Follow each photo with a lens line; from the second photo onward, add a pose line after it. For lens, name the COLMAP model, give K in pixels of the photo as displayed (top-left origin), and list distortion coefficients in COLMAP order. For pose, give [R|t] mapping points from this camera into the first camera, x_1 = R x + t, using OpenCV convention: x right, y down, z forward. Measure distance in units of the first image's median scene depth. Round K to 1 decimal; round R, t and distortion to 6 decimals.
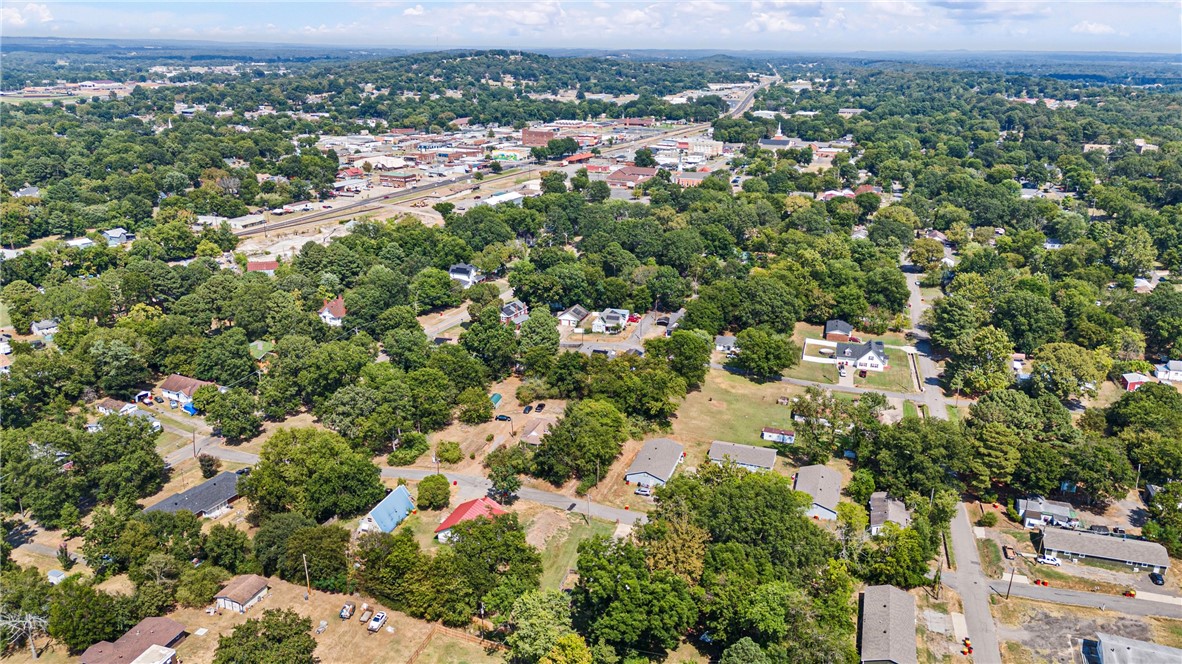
lens RADIAL K [[862.6, 0, 591.0], [0, 862.6, 332.0], [0, 0, 1]] dist [0.042372, -0.063480]
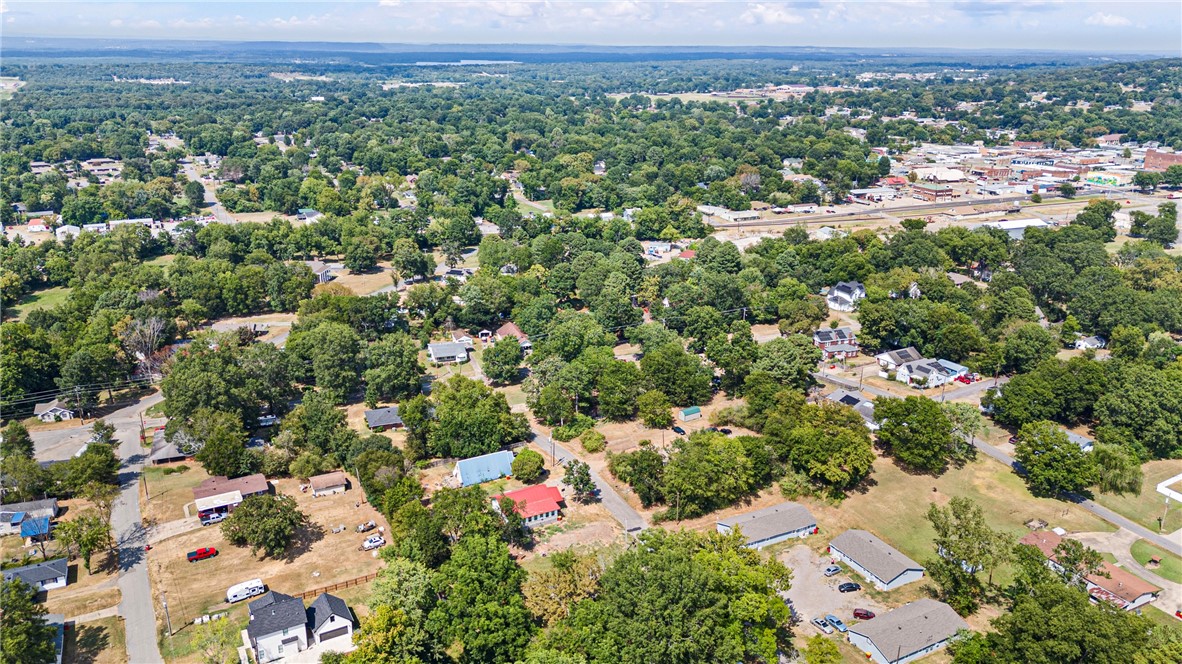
lens RADIAL K [[862.6, 0, 591.0], [0, 862.6, 332.0], [0, 0, 1]] dist [0.042372, -0.063480]
pose [[0.709341, 0.209084, -0.673141, 0.237756], [-0.214073, 0.973787, 0.076882, -0.031695], [0.671571, 0.089566, 0.735507, 0.108591]]
